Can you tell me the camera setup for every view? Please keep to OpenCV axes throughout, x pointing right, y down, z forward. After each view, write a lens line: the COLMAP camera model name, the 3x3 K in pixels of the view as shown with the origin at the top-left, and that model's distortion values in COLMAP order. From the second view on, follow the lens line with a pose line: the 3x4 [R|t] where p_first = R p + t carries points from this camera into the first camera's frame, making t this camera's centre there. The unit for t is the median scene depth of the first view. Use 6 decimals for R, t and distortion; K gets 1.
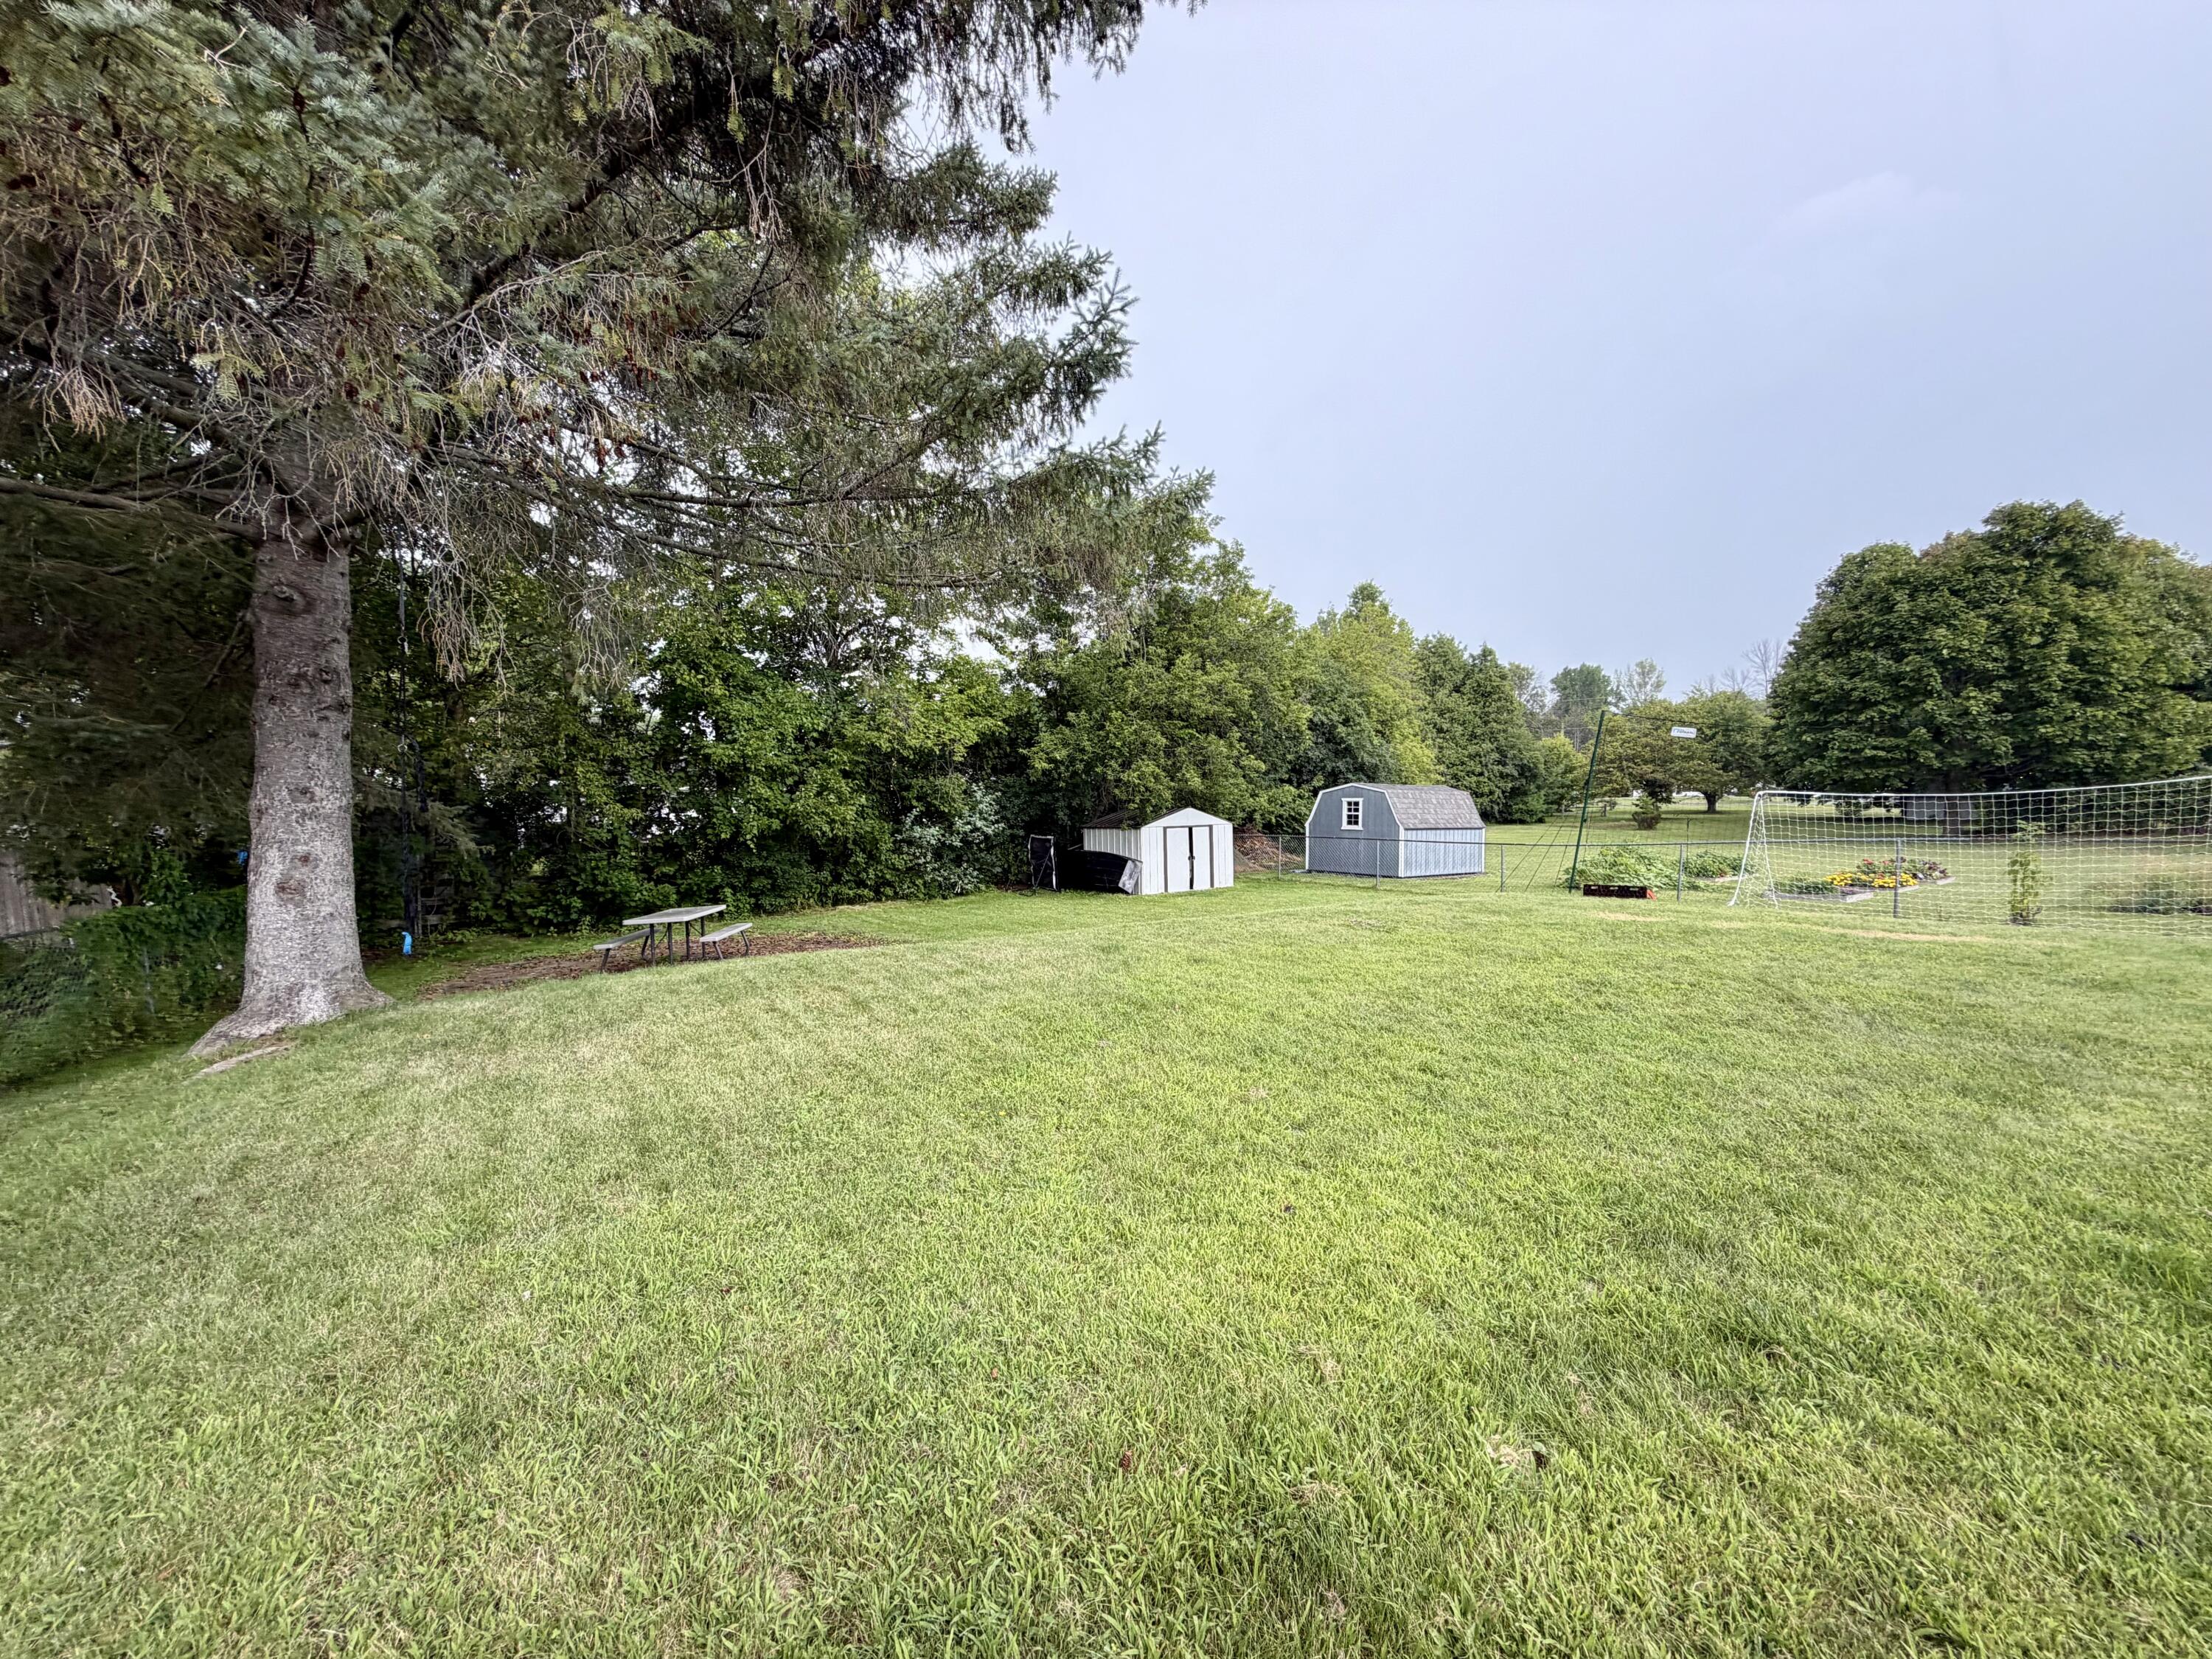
lens RADIAL K [[882.8, 0, 1107.2], [0, 882.8, 826.3], [0, 0, 1]] dist [0.000318, 0.000007]
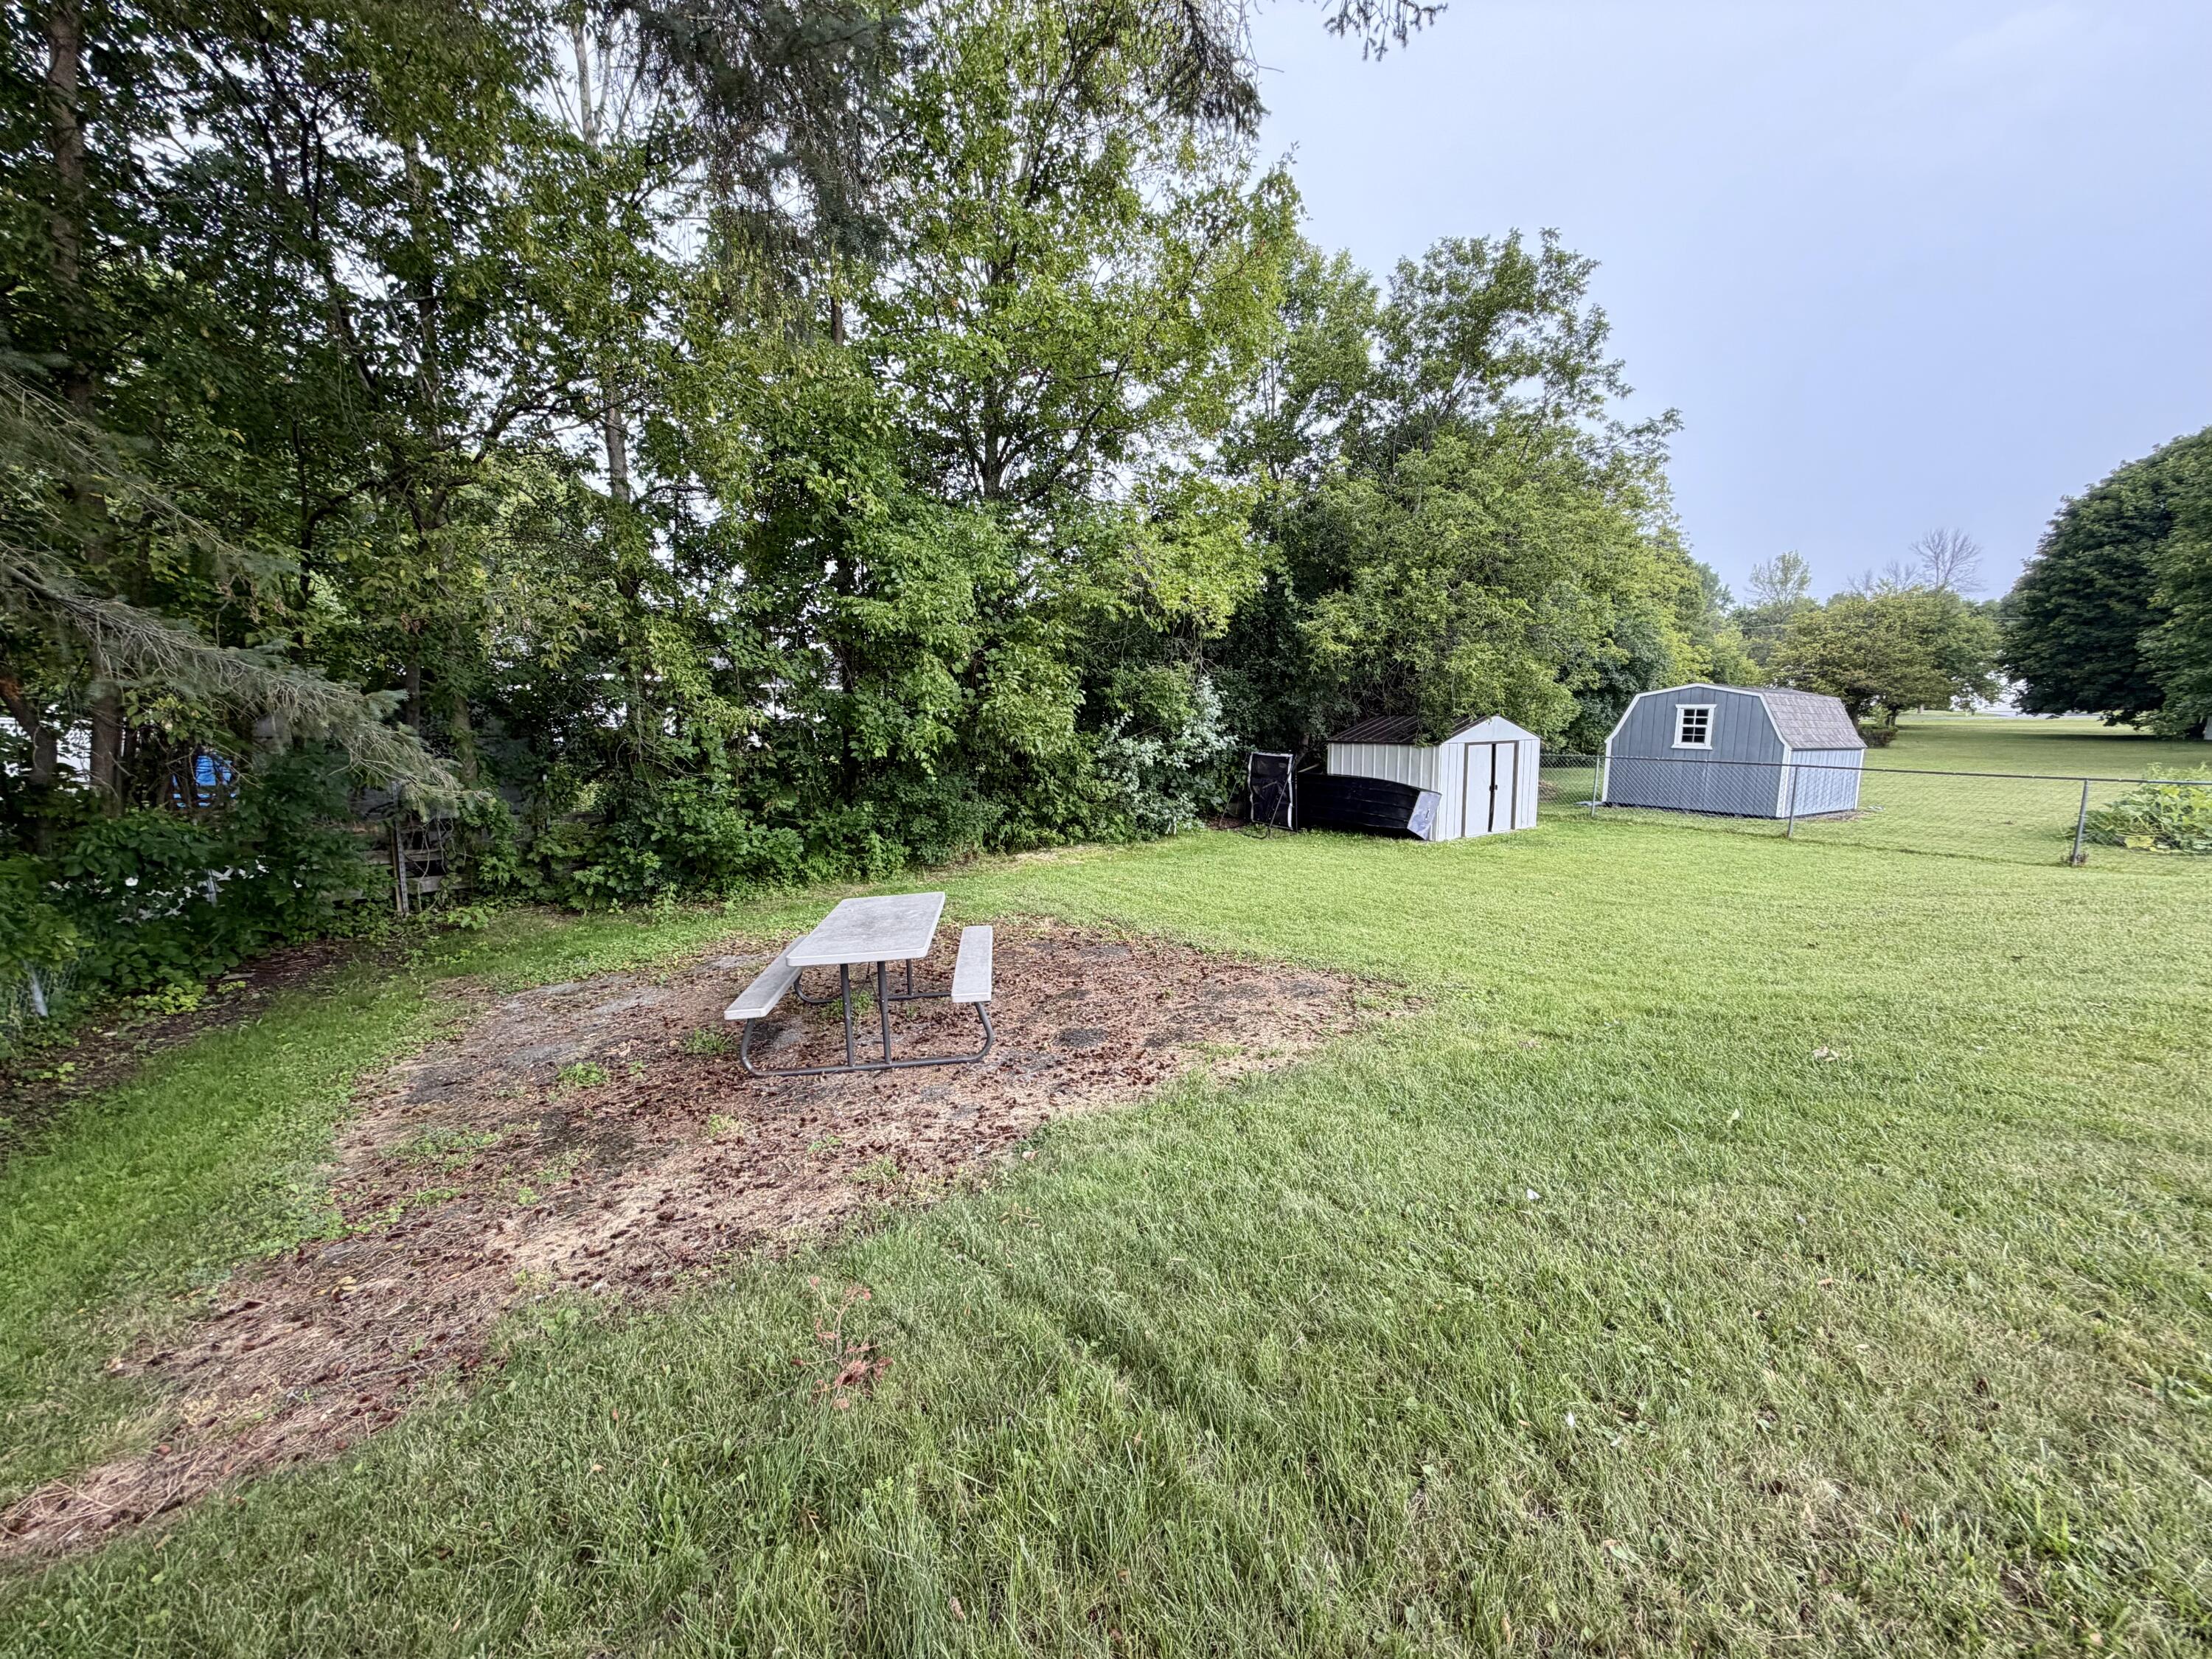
lens RADIAL K [[882.8, 0, 1106.0], [0, 882.8, 829.9], [0, 0, 1]] dist [0.000318, 0.000007]
pose [[0.999062, 0.016056, -0.040208, -0.199920], [-0.011581, 0.993959, 0.109139, -0.004310], [0.041717, -0.108571, 0.993213, 0.310074]]
